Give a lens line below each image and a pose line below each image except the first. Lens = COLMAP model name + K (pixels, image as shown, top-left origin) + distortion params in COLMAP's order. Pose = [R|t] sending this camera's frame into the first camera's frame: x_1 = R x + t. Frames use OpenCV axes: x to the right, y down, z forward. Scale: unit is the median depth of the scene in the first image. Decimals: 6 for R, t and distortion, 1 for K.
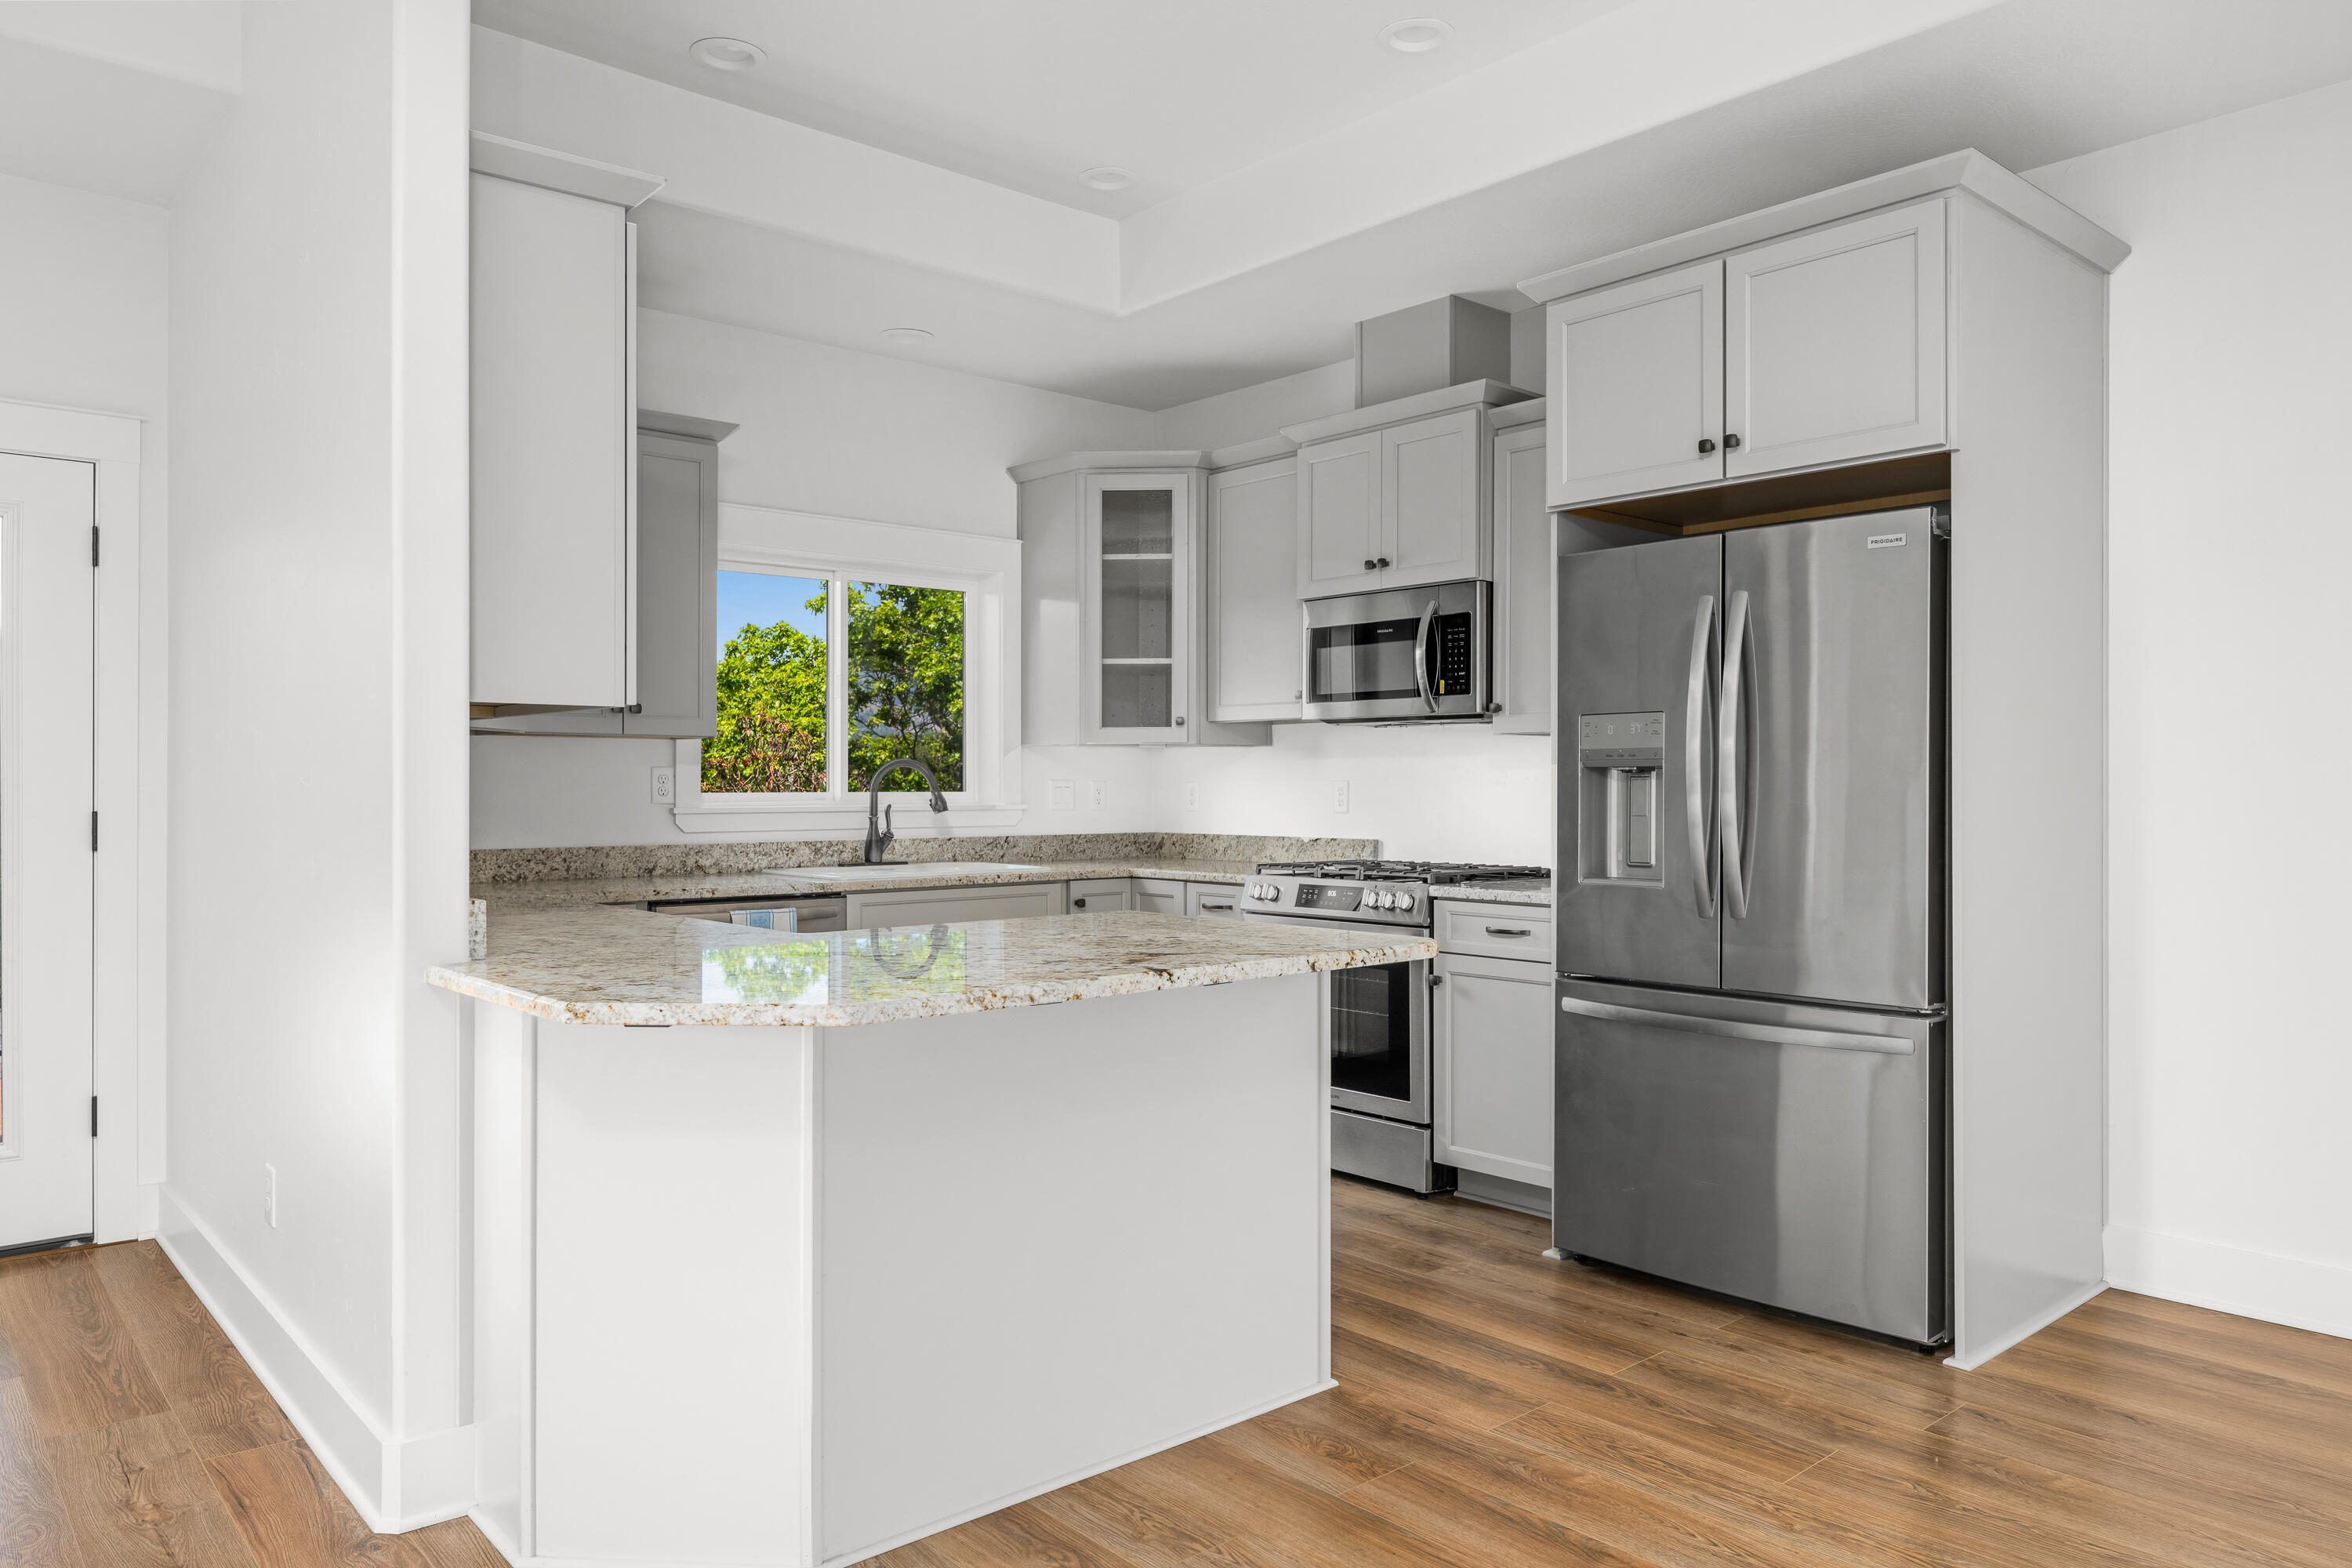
lens RADIAL K [[1538.5, 0, 1167.4], [0, 1538.5, 783.6], [0, 0, 1]] dist [0.008810, 0.001241]
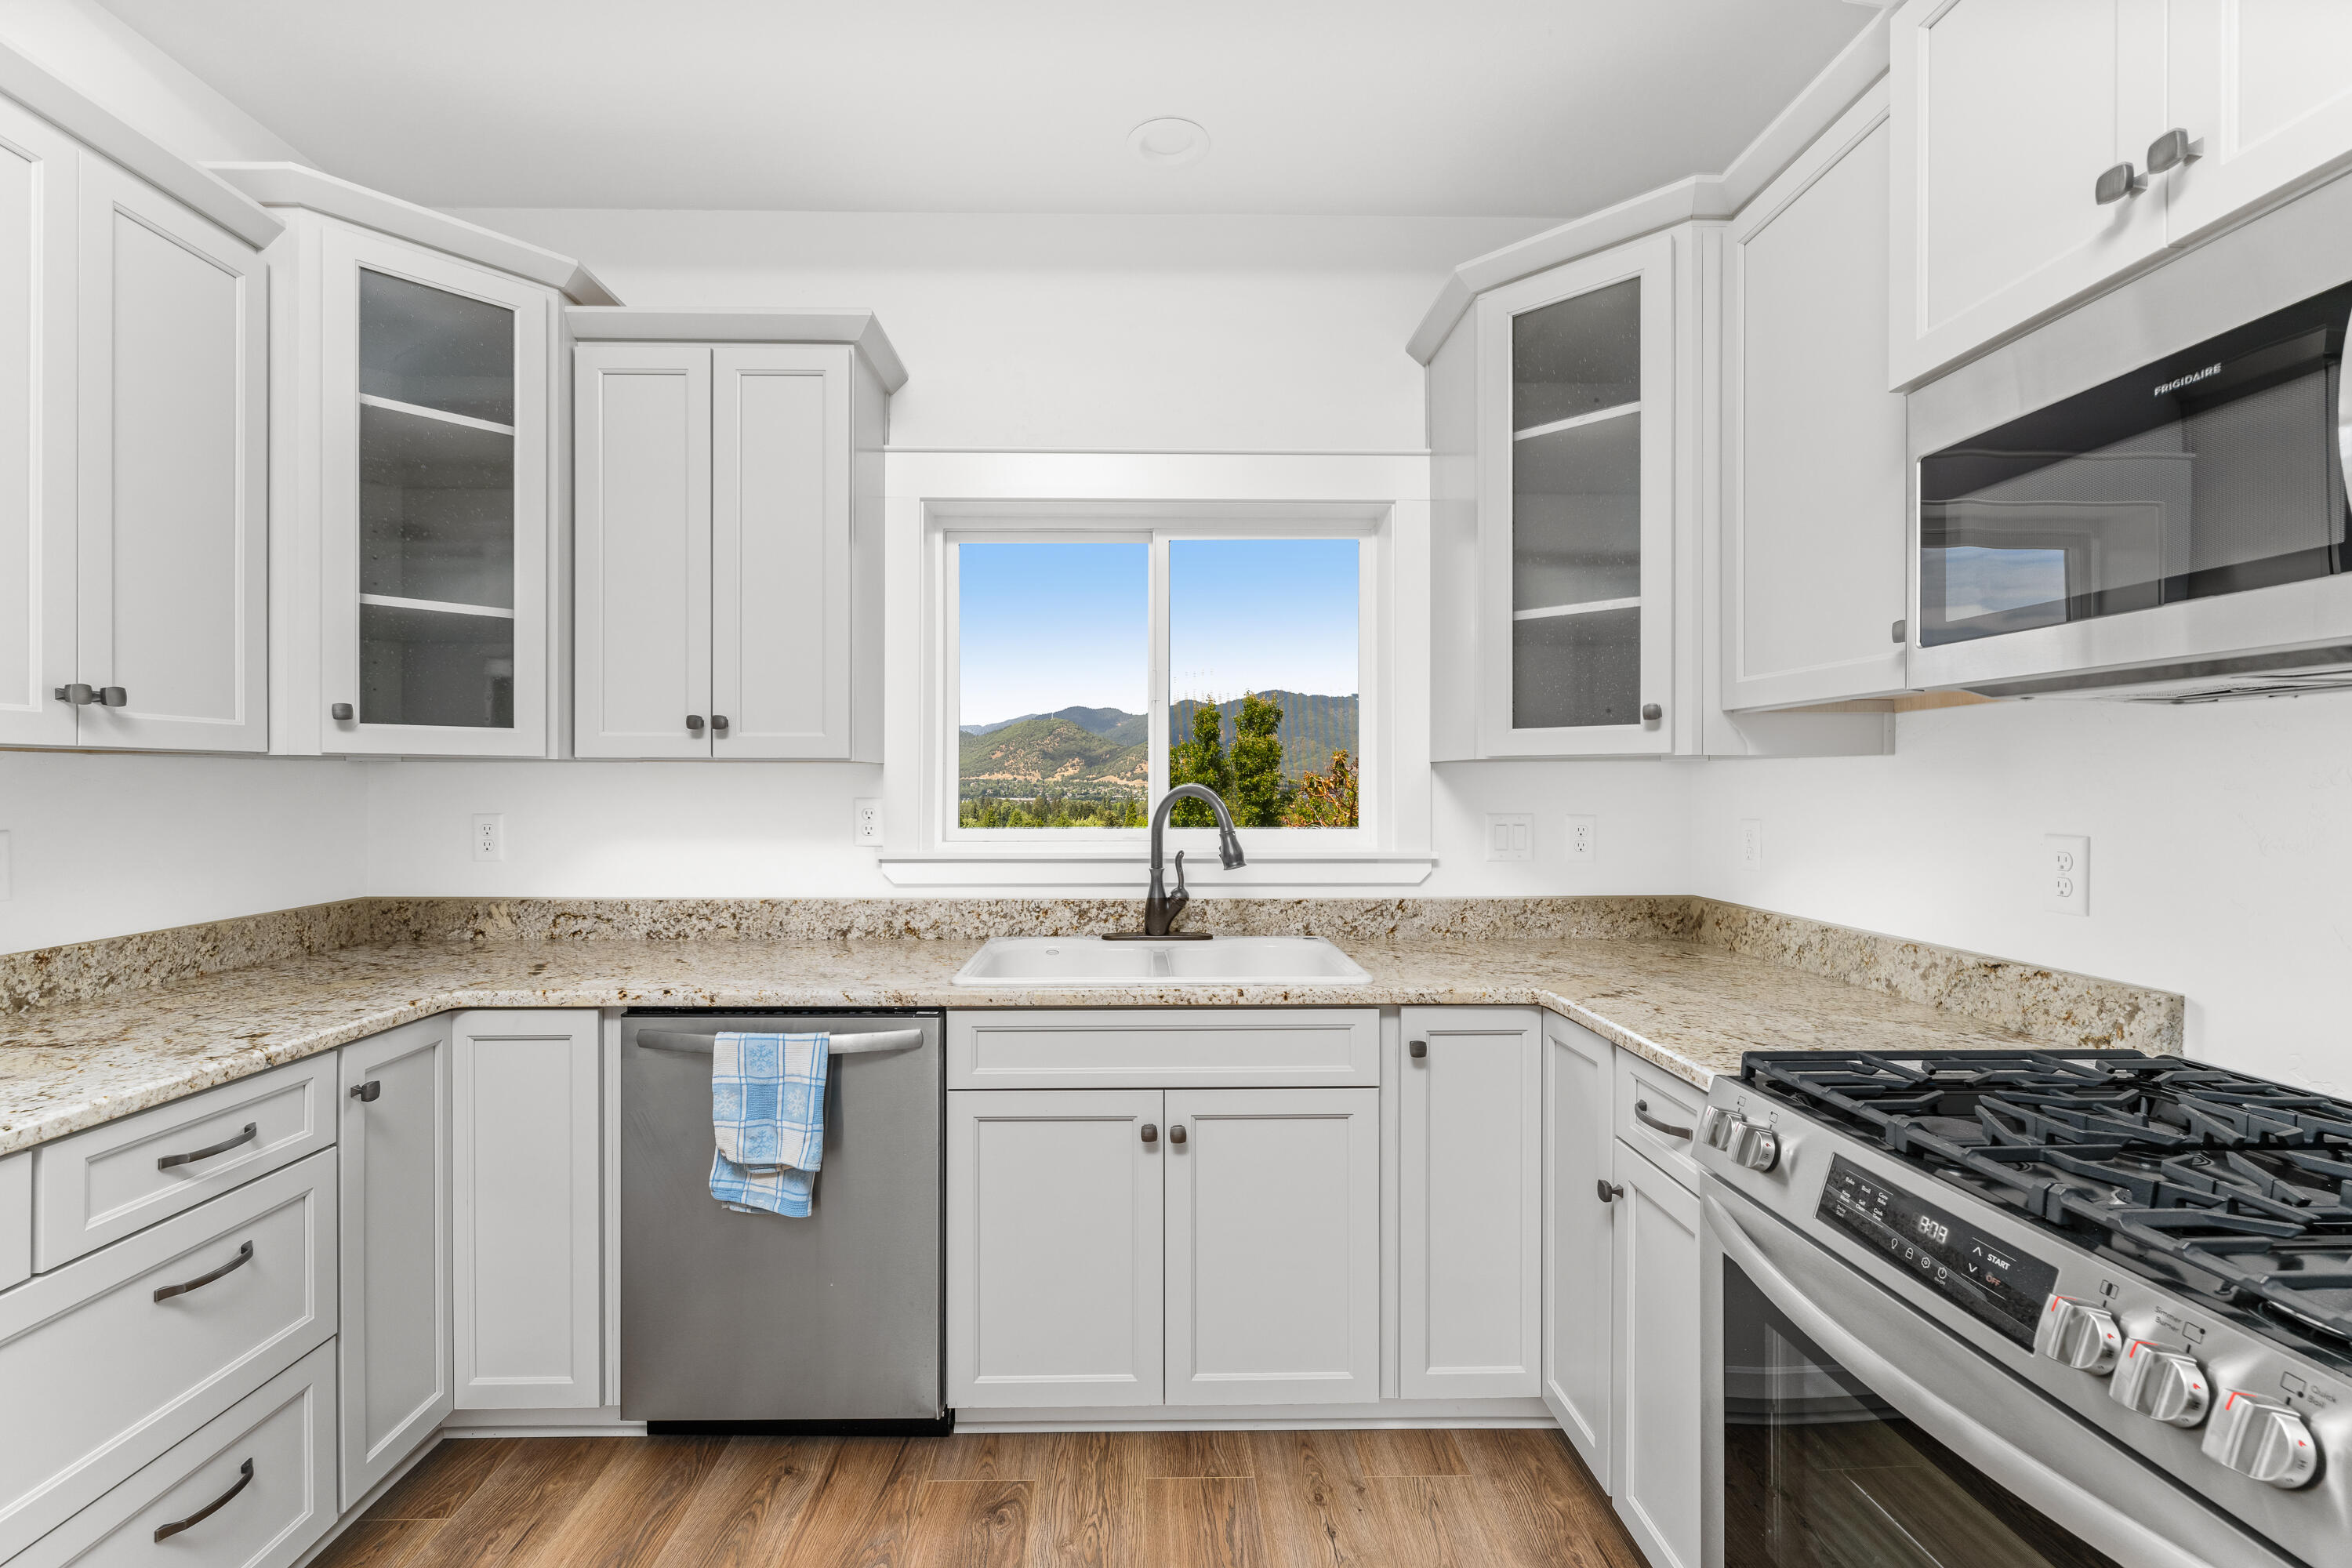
lens RADIAL K [[1002.2, 0, 1176.7], [0, 1002.2, 781.4], [0, 0, 1]] dist [0.002895, -0.000232]
pose [[0.769406, -0.001875, -0.638758, 0.108684], [-0.000340, 0.999994, -0.003344, -0.016892], [0.638760, 0.002790, 0.769401, 0.679838]]
